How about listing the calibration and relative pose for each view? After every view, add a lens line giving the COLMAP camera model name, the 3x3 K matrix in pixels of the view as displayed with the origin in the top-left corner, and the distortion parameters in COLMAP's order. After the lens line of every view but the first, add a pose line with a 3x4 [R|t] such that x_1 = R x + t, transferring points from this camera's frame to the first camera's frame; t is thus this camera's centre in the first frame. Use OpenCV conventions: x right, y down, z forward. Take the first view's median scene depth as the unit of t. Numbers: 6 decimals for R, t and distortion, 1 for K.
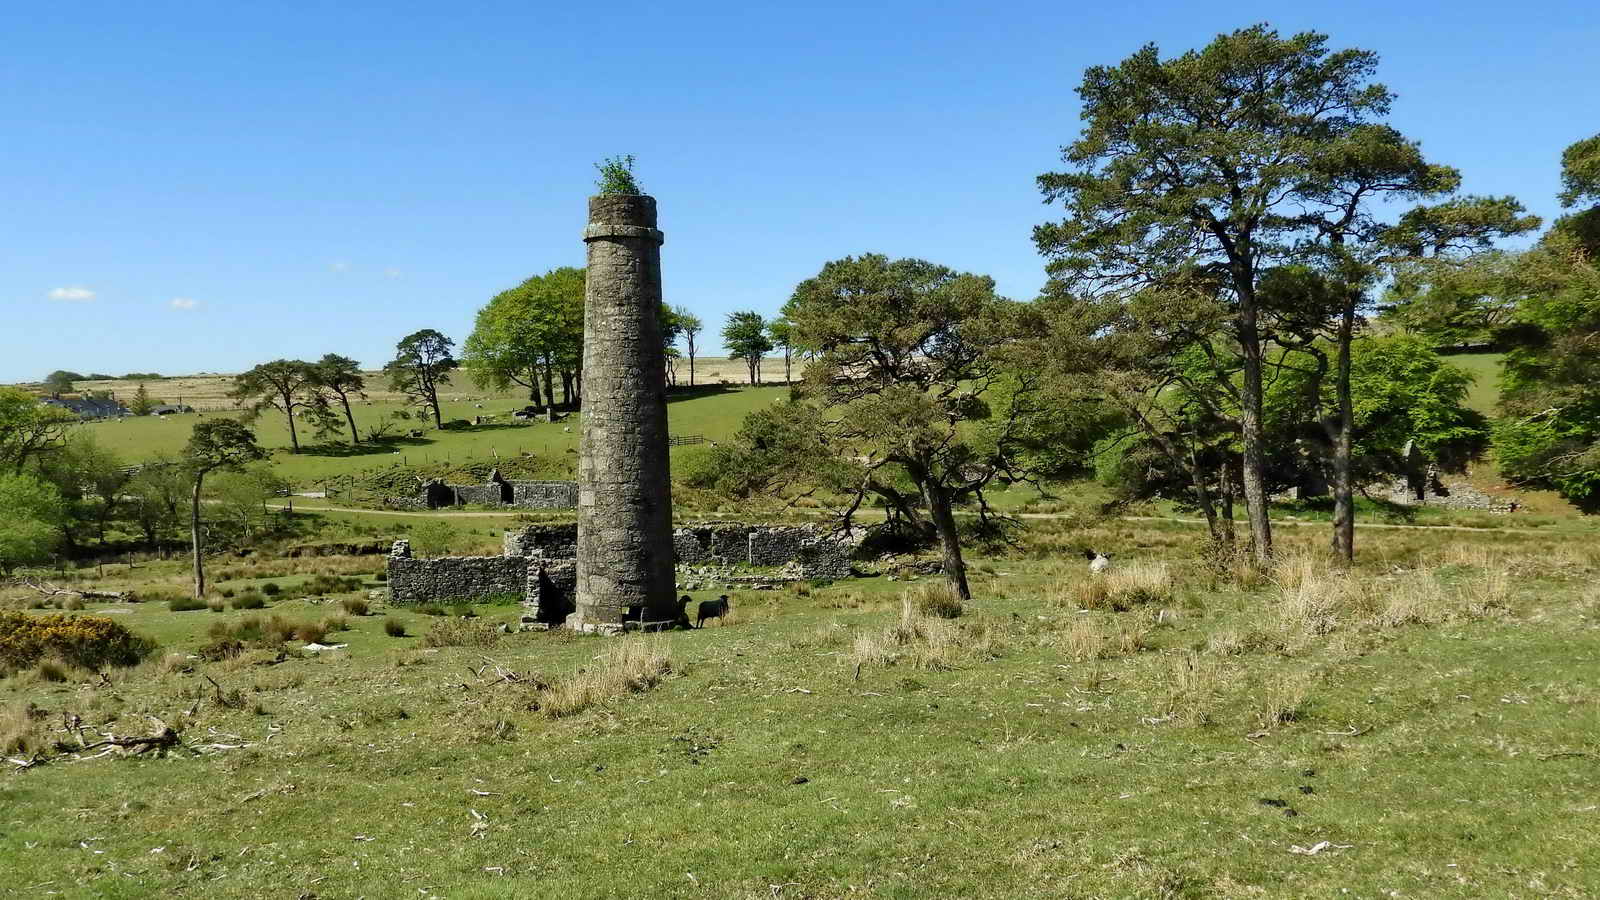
lens RADIAL K [[1310.5, 0, 799.4], [0, 1310.5, 448.4], [0, 0, 1]] dist [0.000291, 0.000281]
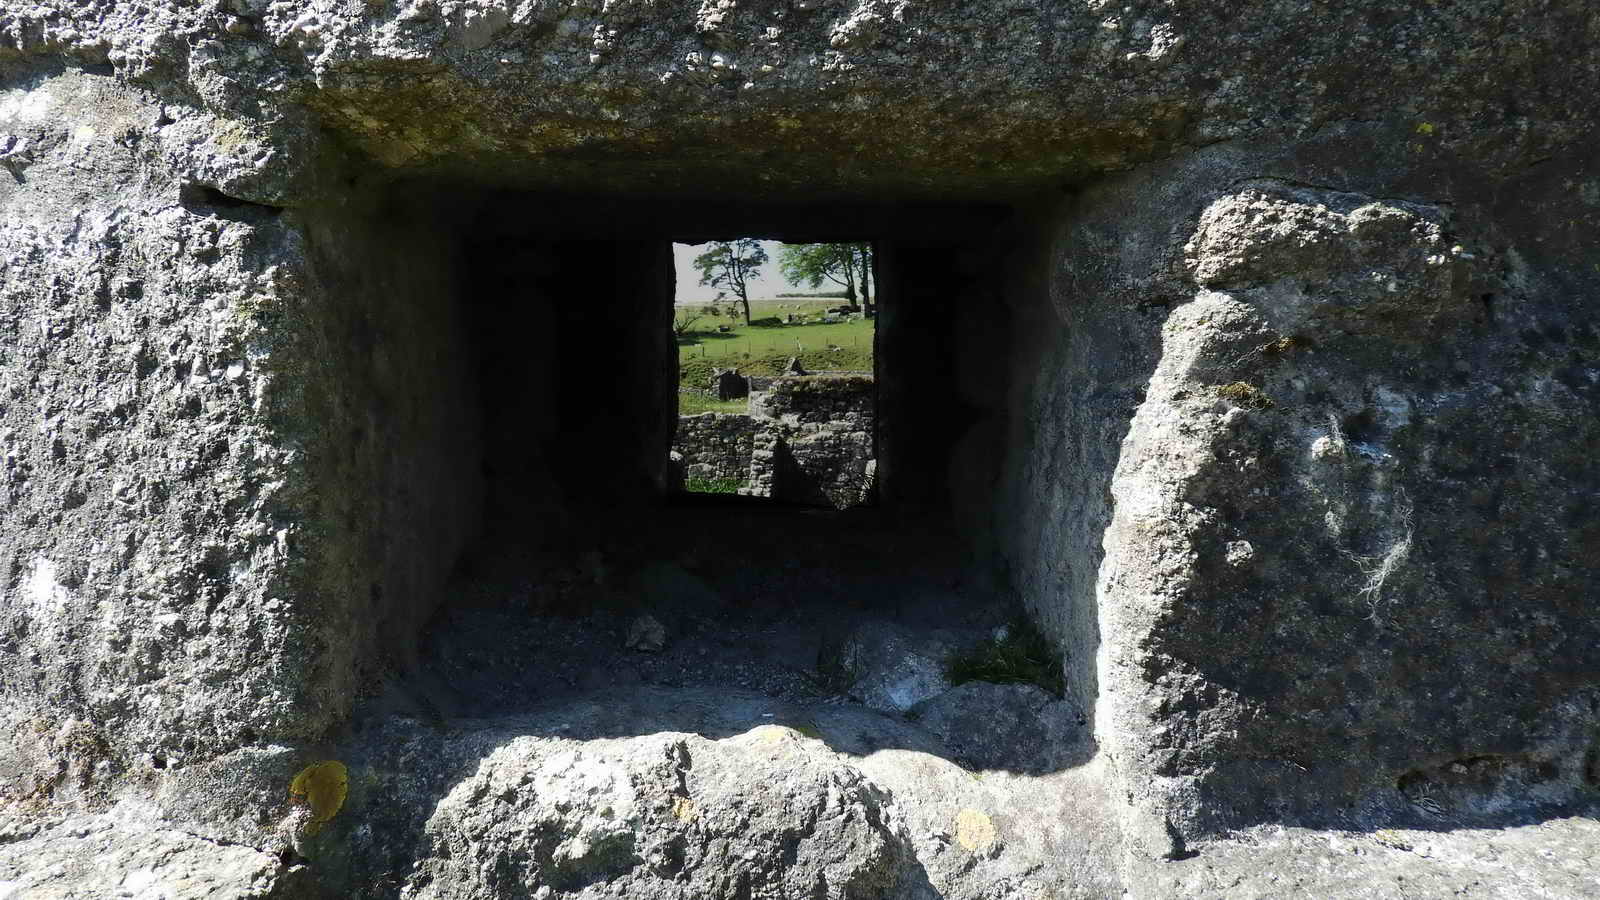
lens RADIAL K [[1119.9, 0, 798.0], [0, 1119.9, 450.0], [0, 0, 1]] dist [0.000516, 0.000006]
pose [[0.965232, 0.030110, -0.259656, -0.028074], [-0.016156, 0.998316, 0.055708, 0.028950], [0.260896, -0.049576, 0.964093, 0.226698]]
